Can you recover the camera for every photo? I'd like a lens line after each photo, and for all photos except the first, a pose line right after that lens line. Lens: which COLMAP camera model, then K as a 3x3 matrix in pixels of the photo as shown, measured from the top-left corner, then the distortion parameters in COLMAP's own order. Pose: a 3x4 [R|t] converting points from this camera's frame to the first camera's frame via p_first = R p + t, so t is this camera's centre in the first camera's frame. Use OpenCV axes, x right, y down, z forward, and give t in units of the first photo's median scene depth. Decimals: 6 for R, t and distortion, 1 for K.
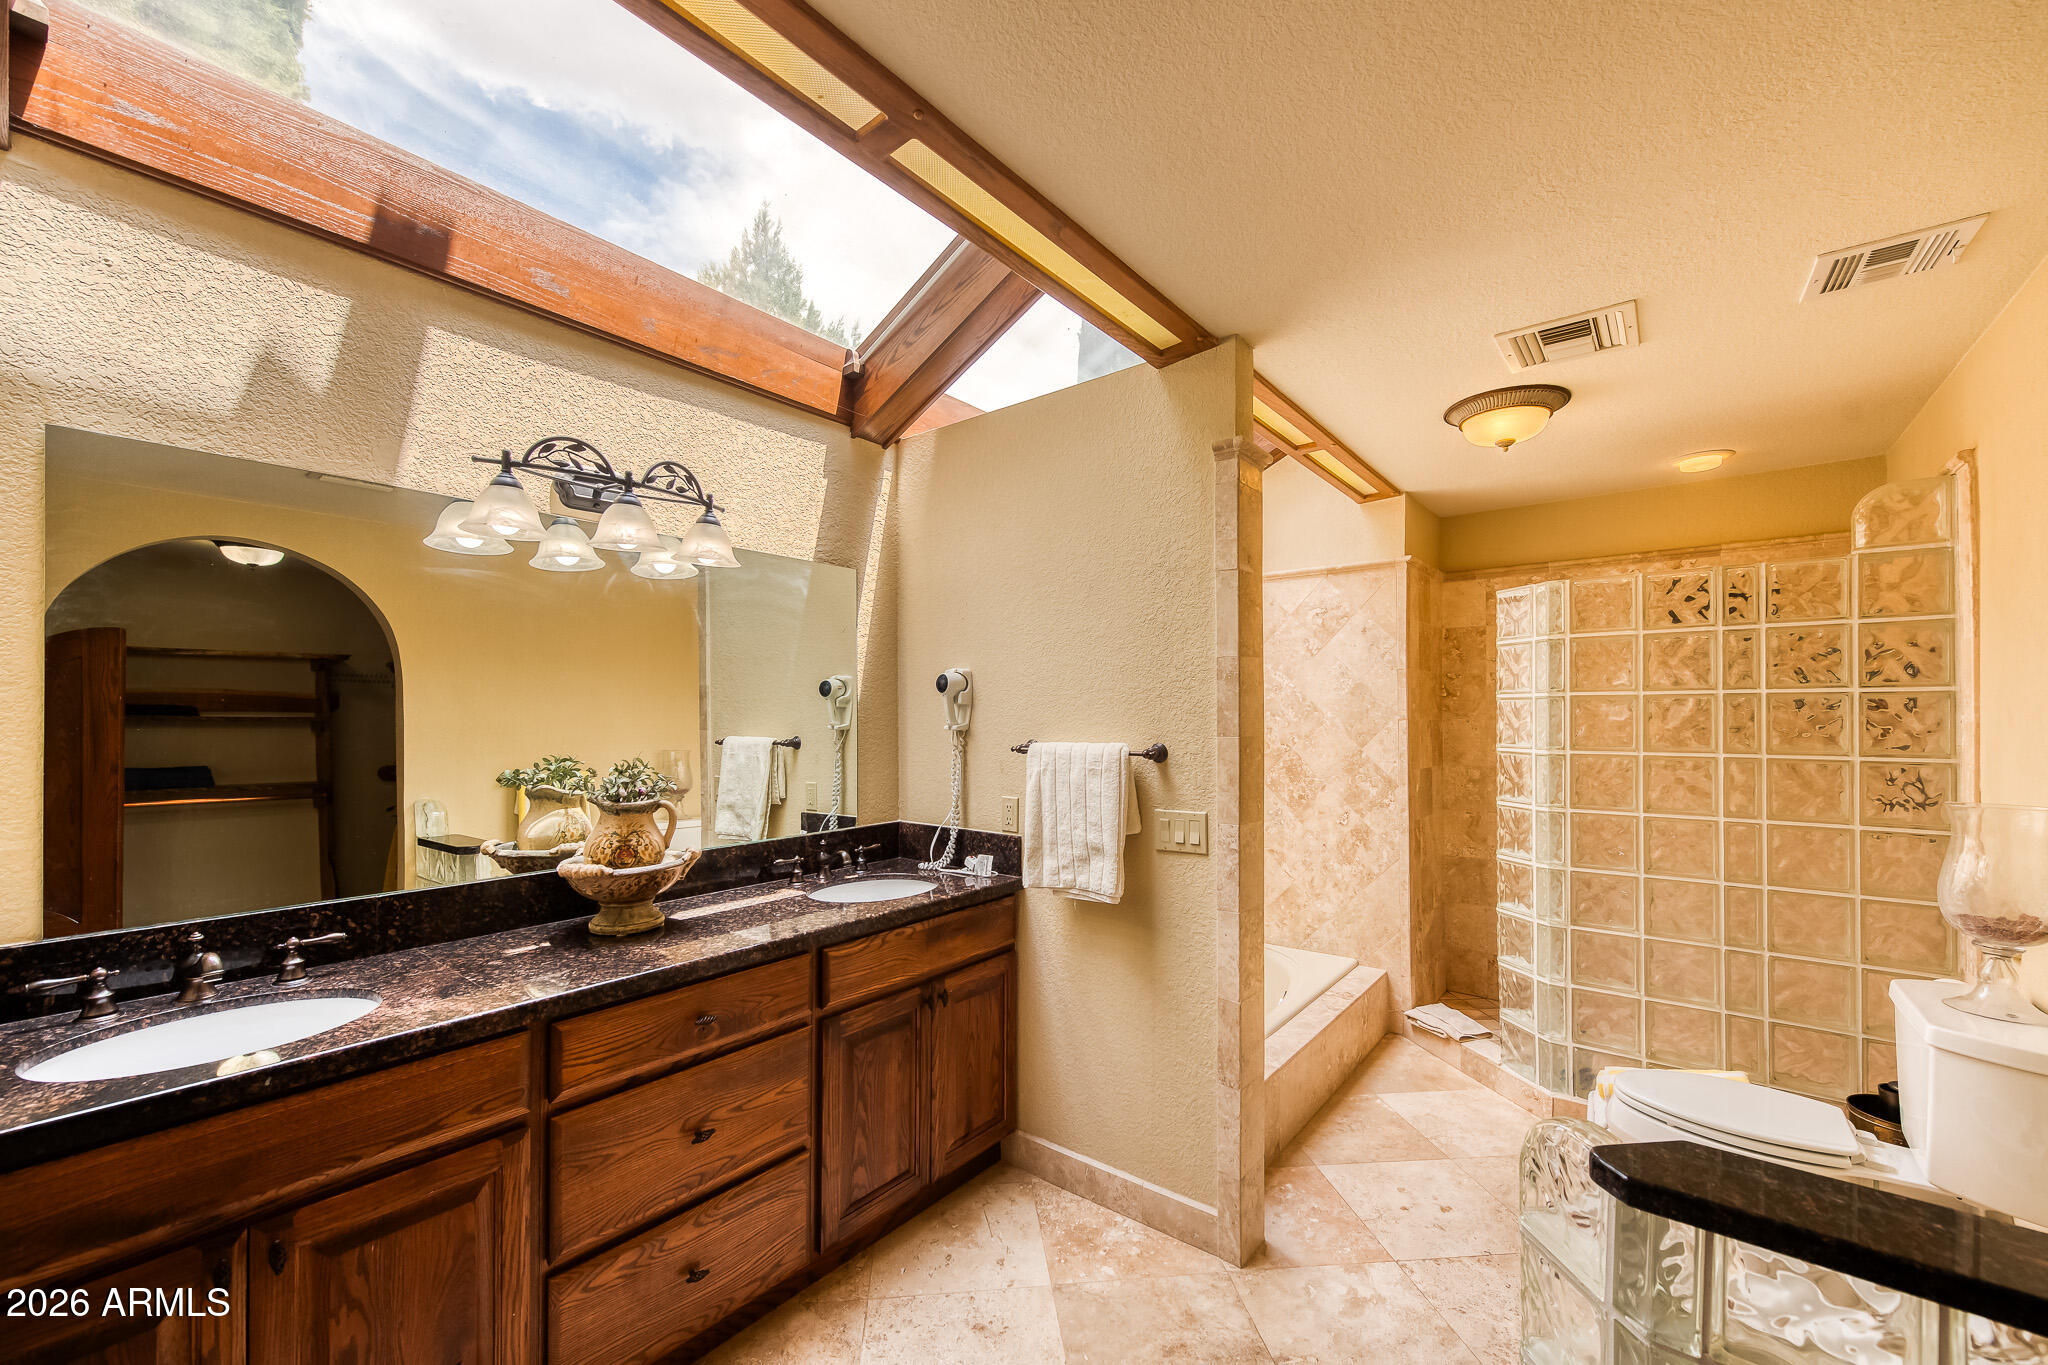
lens RADIAL K [[799.9, 0, 1056.2], [0, 799.9, 709.1], [0, 0, 1]] dist [0.000174, 0.000086]
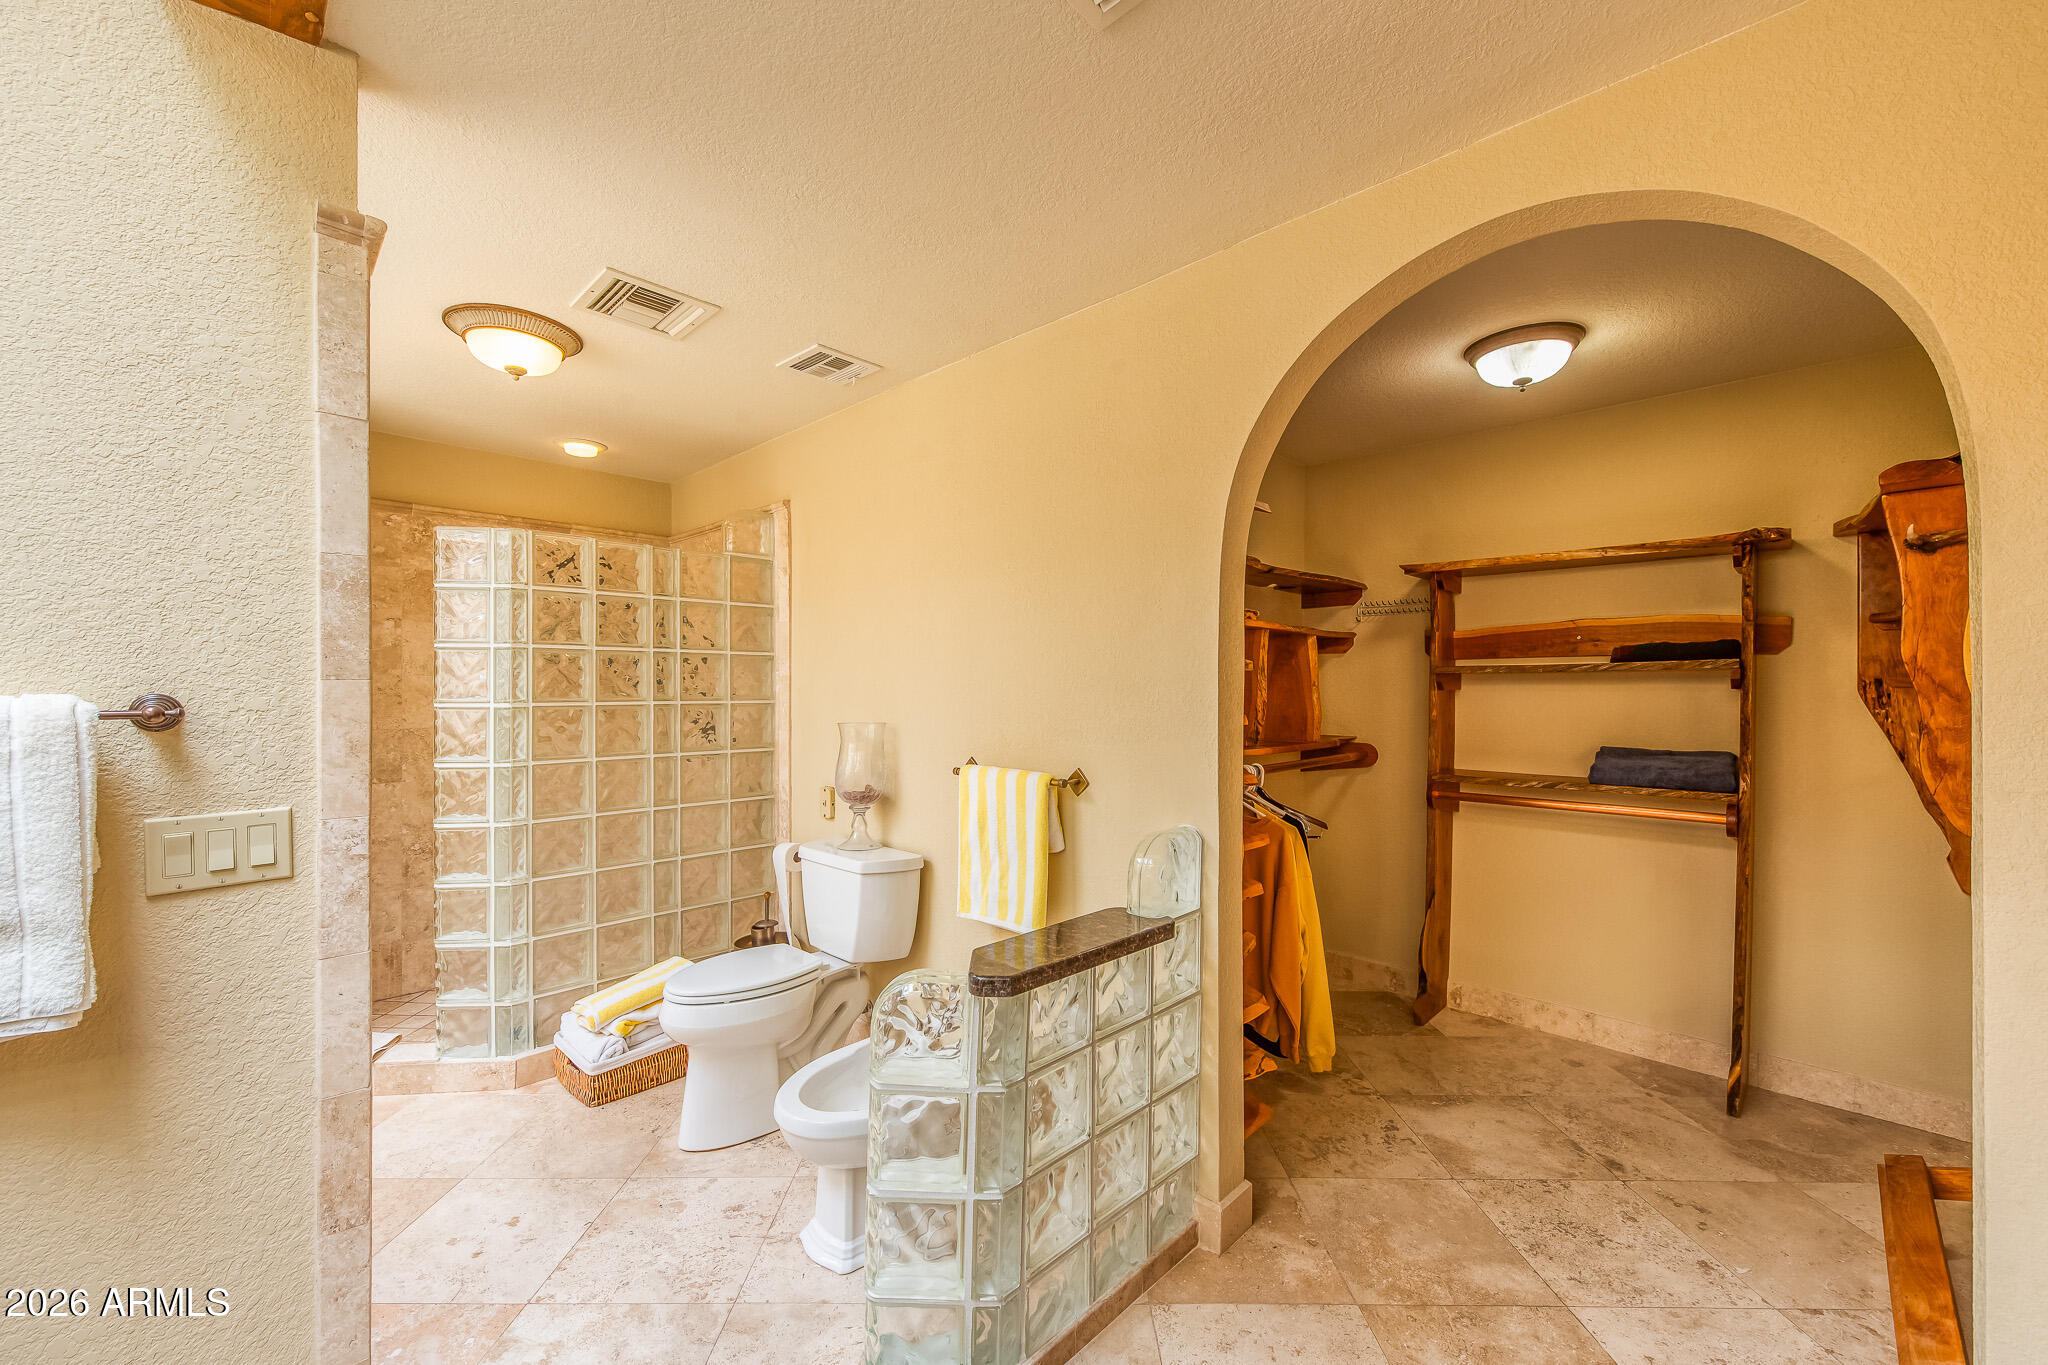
lens RADIAL K [[791.3, 0, 975.7], [0, 791.3, 685.1], [0, 0, 1]] dist [0.002290, -0.000606]
pose [[0.155816, 0.002234, 0.987784, -0.306101], [-0.009554, 0.999954, -0.000755, 0.031863], [-0.987740, -0.009320, 0.155830, 0.381005]]
